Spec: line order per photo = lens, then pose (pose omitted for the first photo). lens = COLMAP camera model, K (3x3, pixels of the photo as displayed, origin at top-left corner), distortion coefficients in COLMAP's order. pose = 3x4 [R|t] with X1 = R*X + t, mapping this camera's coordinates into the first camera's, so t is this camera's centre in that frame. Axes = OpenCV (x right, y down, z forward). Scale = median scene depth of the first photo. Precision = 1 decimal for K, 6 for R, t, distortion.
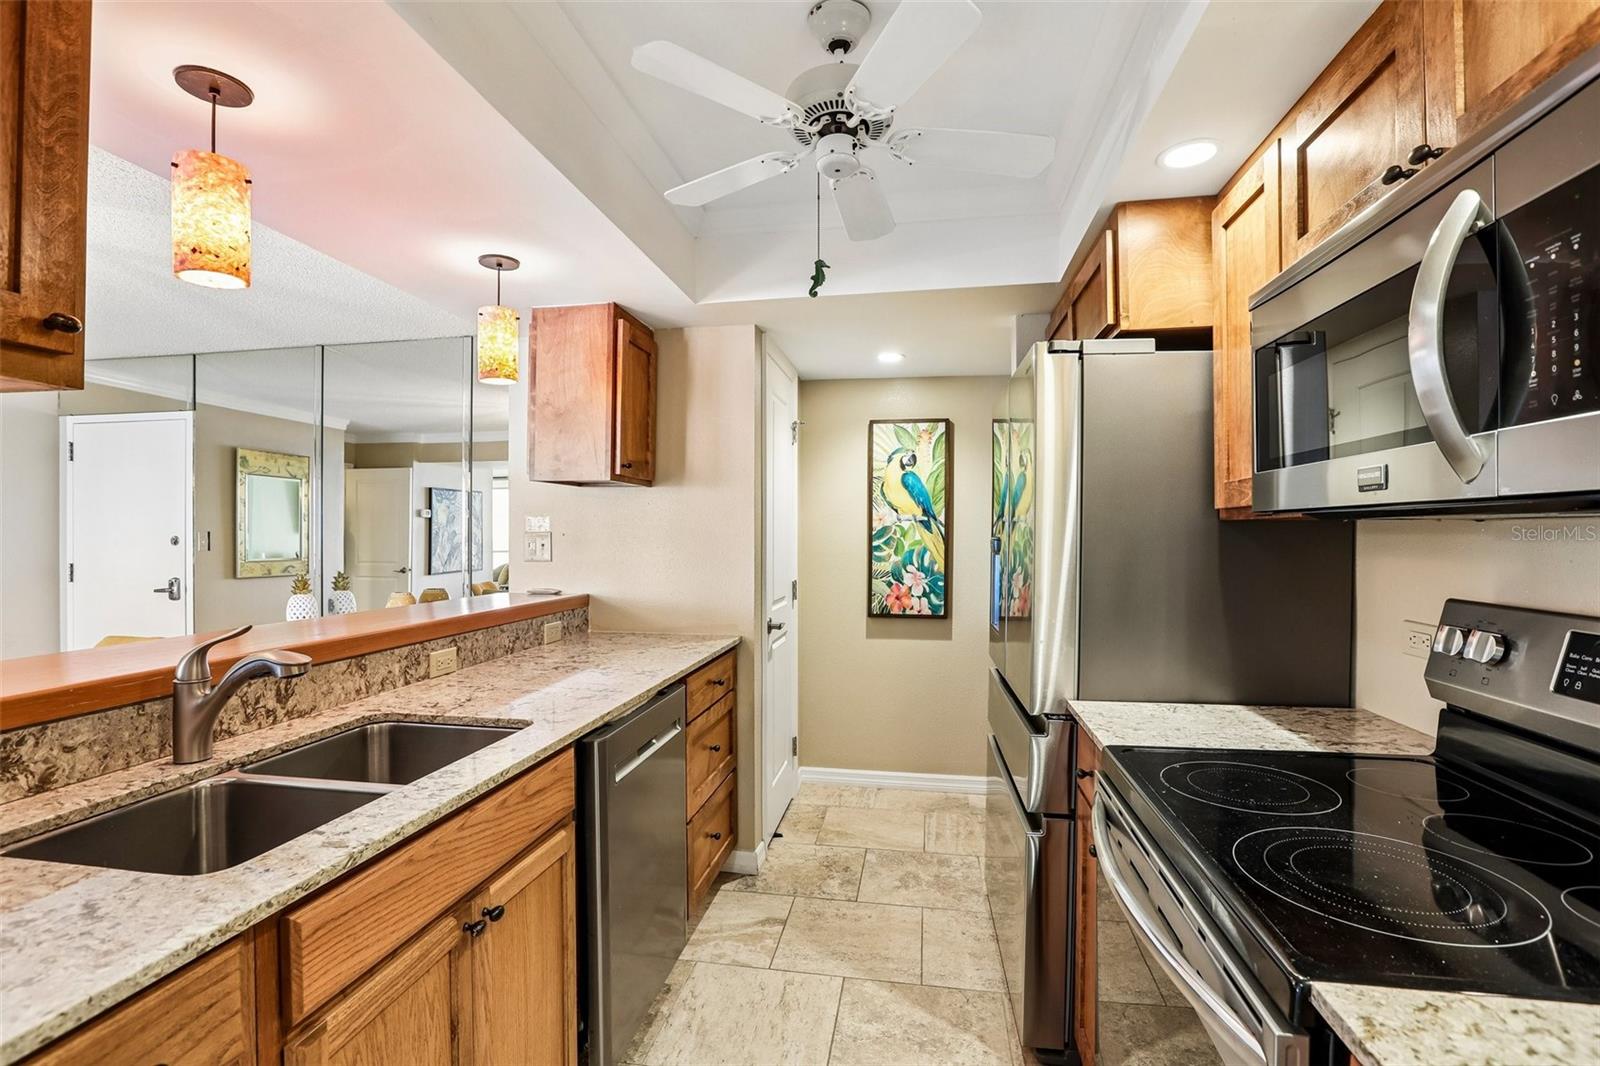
lens RADIAL K [[748.4, 0, 795.8], [0, 748.4, 538.1], [0, 0, 1]] dist [-0.054536, 0.022784]
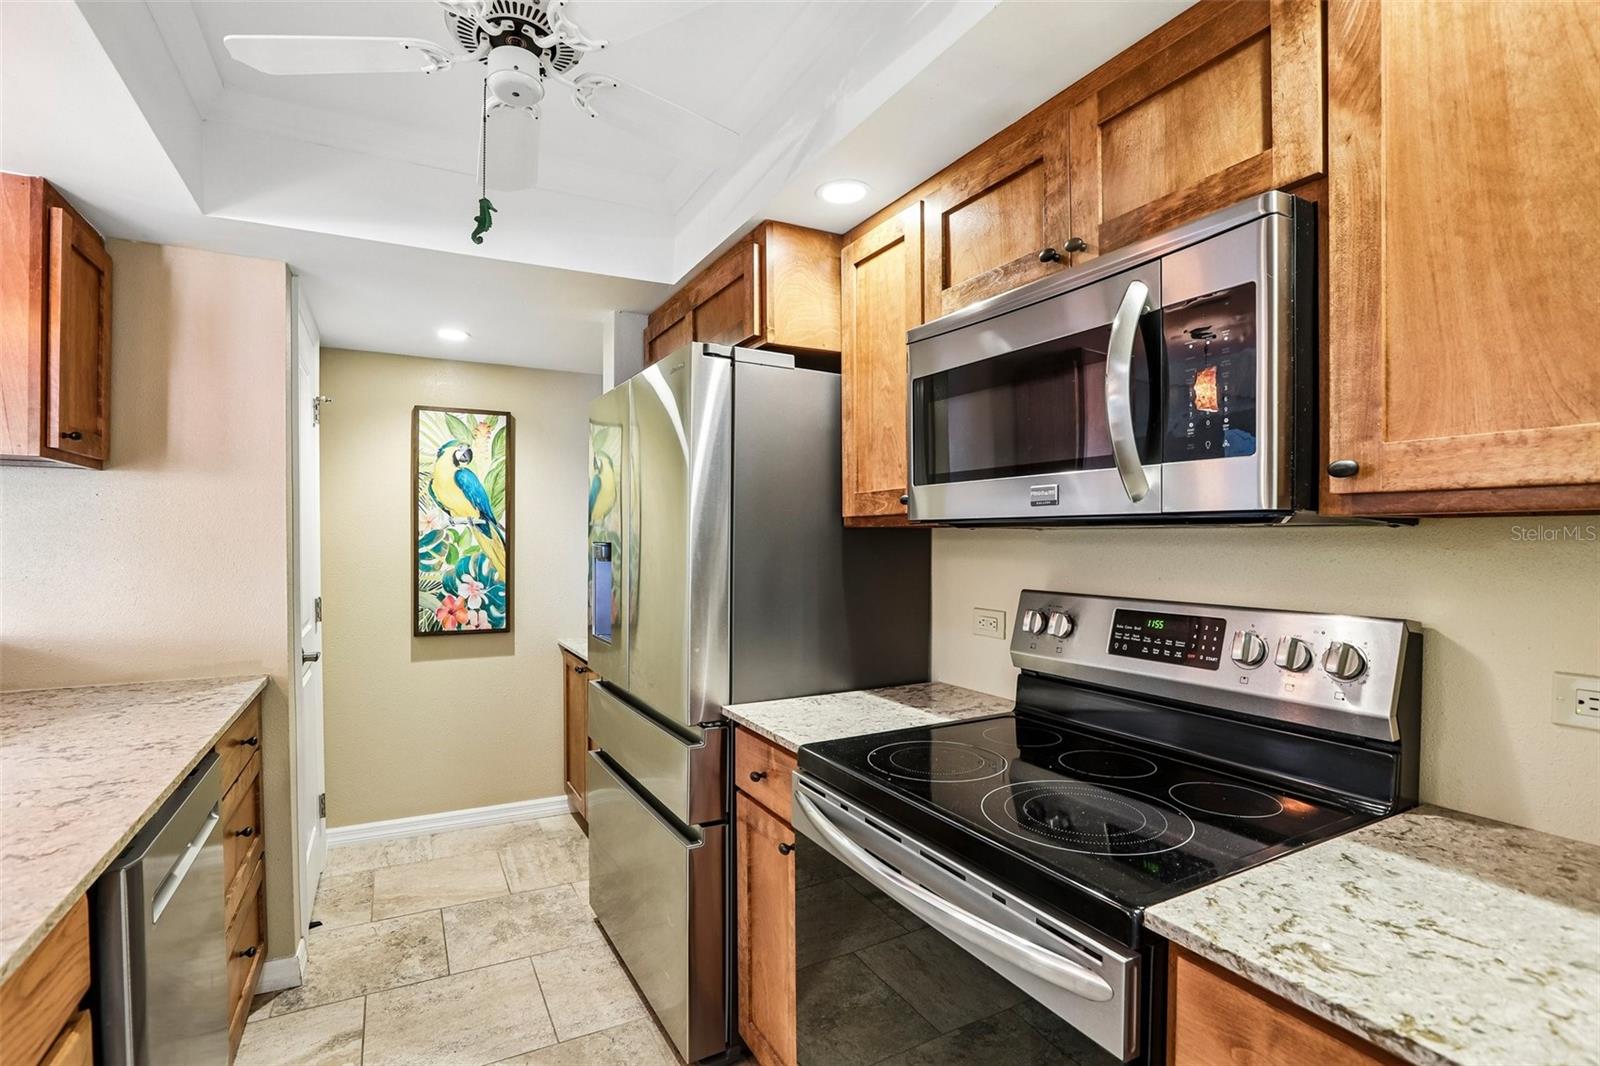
lens RADIAL K [[750.9, 0, 793.6], [0, 750.9, 549.3], [0, 0, 1]] dist [-0.051891, 0.021099]
pose [[0.783543, -0.009054, 0.621272, -0.131538], [0.003299, 0.999940, 0.010412, -0.001782], [-0.621329, -0.006108, 0.783526, 0.106654]]
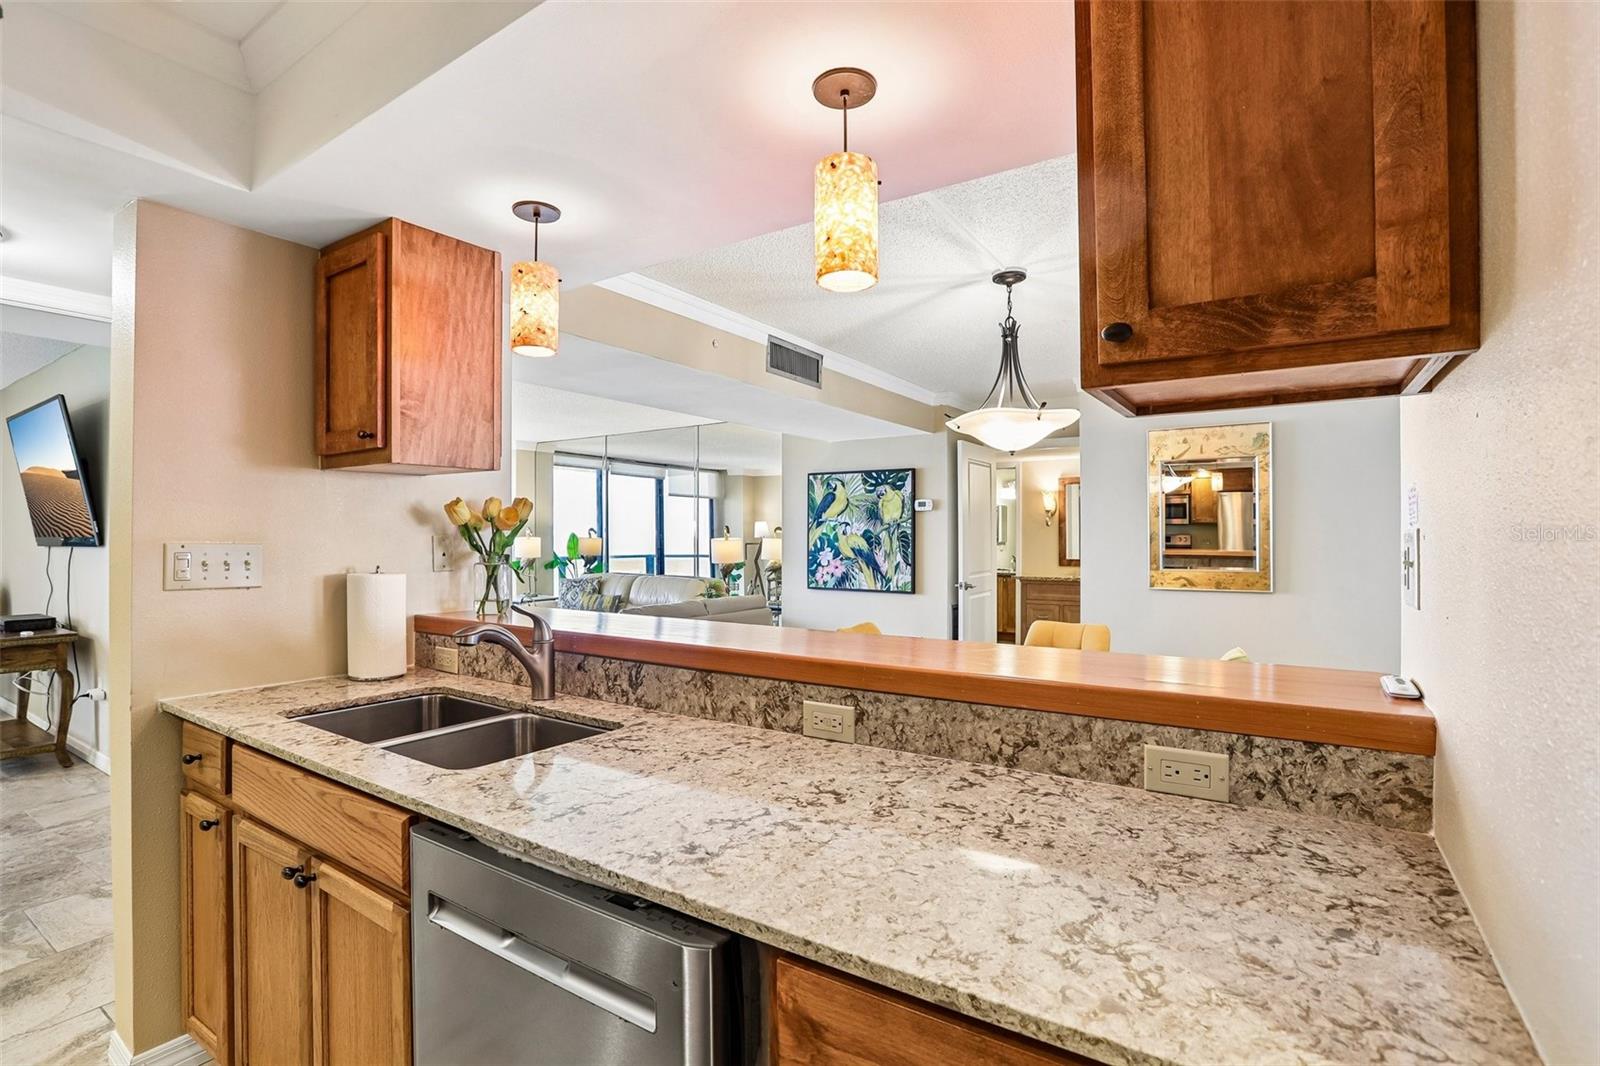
lens RADIAL K [[743.8, 0, 788.7], [0, 743.8, 521.1], [0, 0, 1]] dist [-0.051521, 0.026230]
pose [[-0.403292, -0.018526, -0.914884, 0.146989], [-0.002622, 0.999814, -0.019089, -0.005175], [0.915067, -0.005299, -0.403266, 1.038248]]
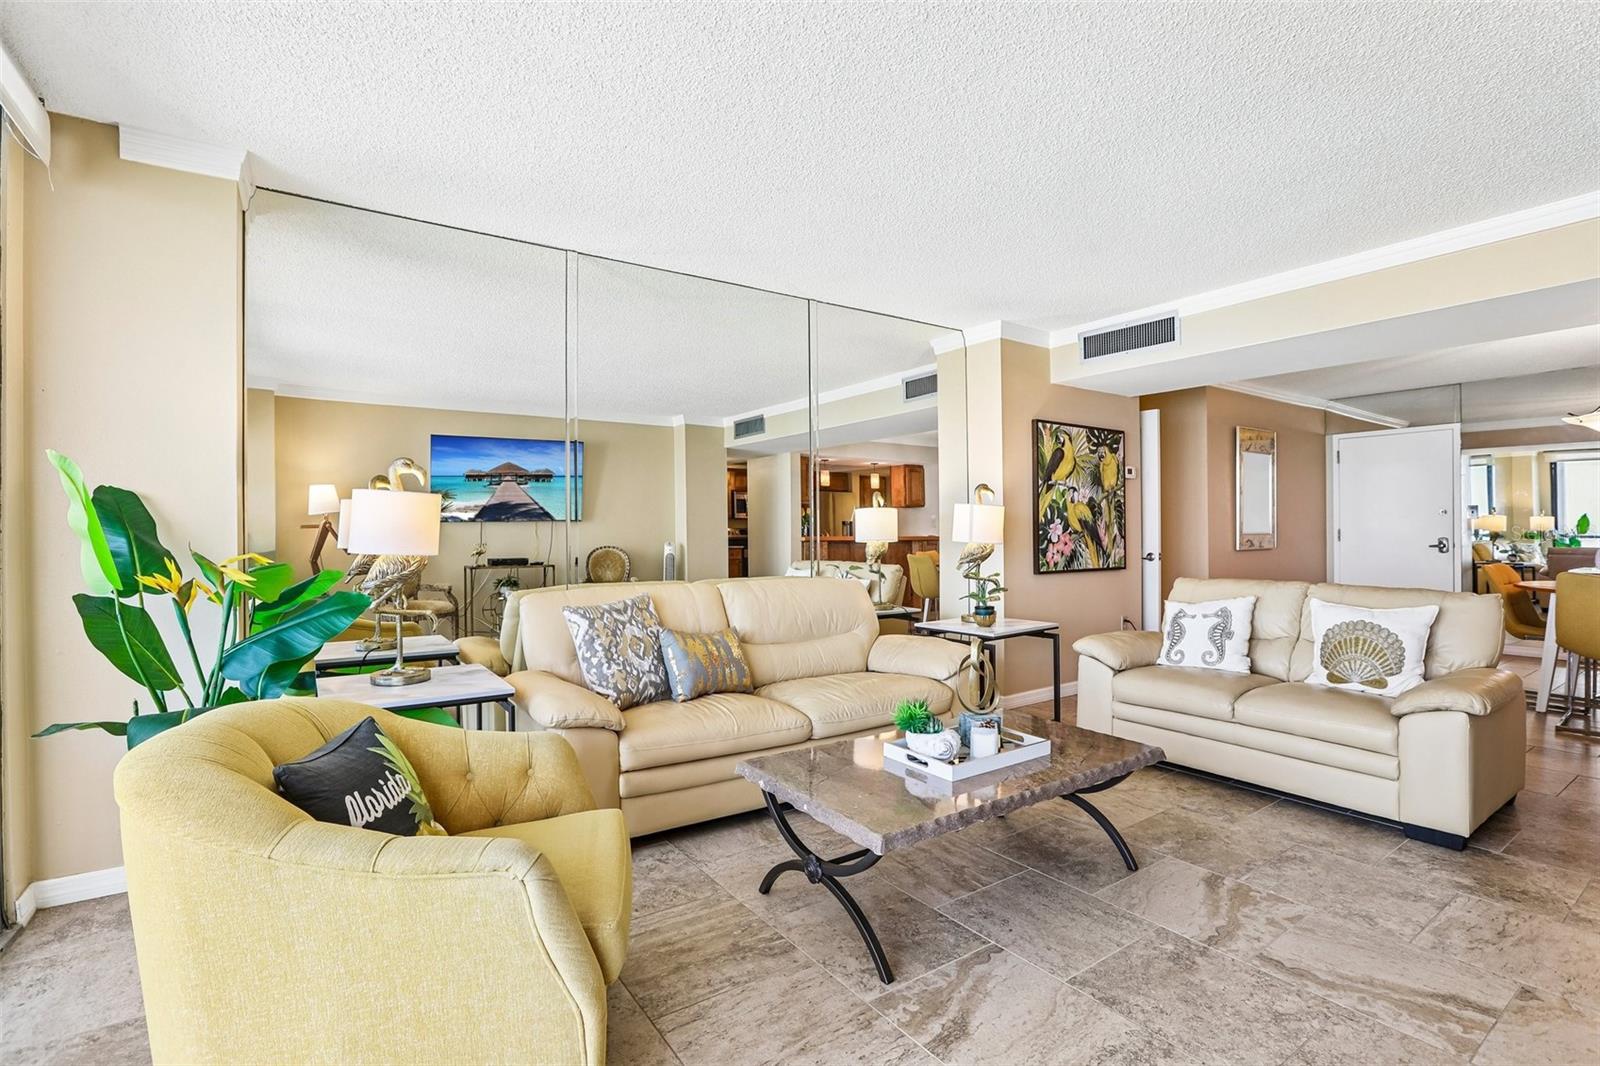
lens RADIAL K [[739.9, 0, 795.9], [0, 739.9, 534.1], [0, 0, 1]] dist [-0.050033, 0.016904]
pose [[0.697808, 0.001697, -0.716283, -1.407505], [0.003221, 0.999980, 0.005508, 0.067820], [0.716278, -0.006151, 0.697788, -1.882635]]
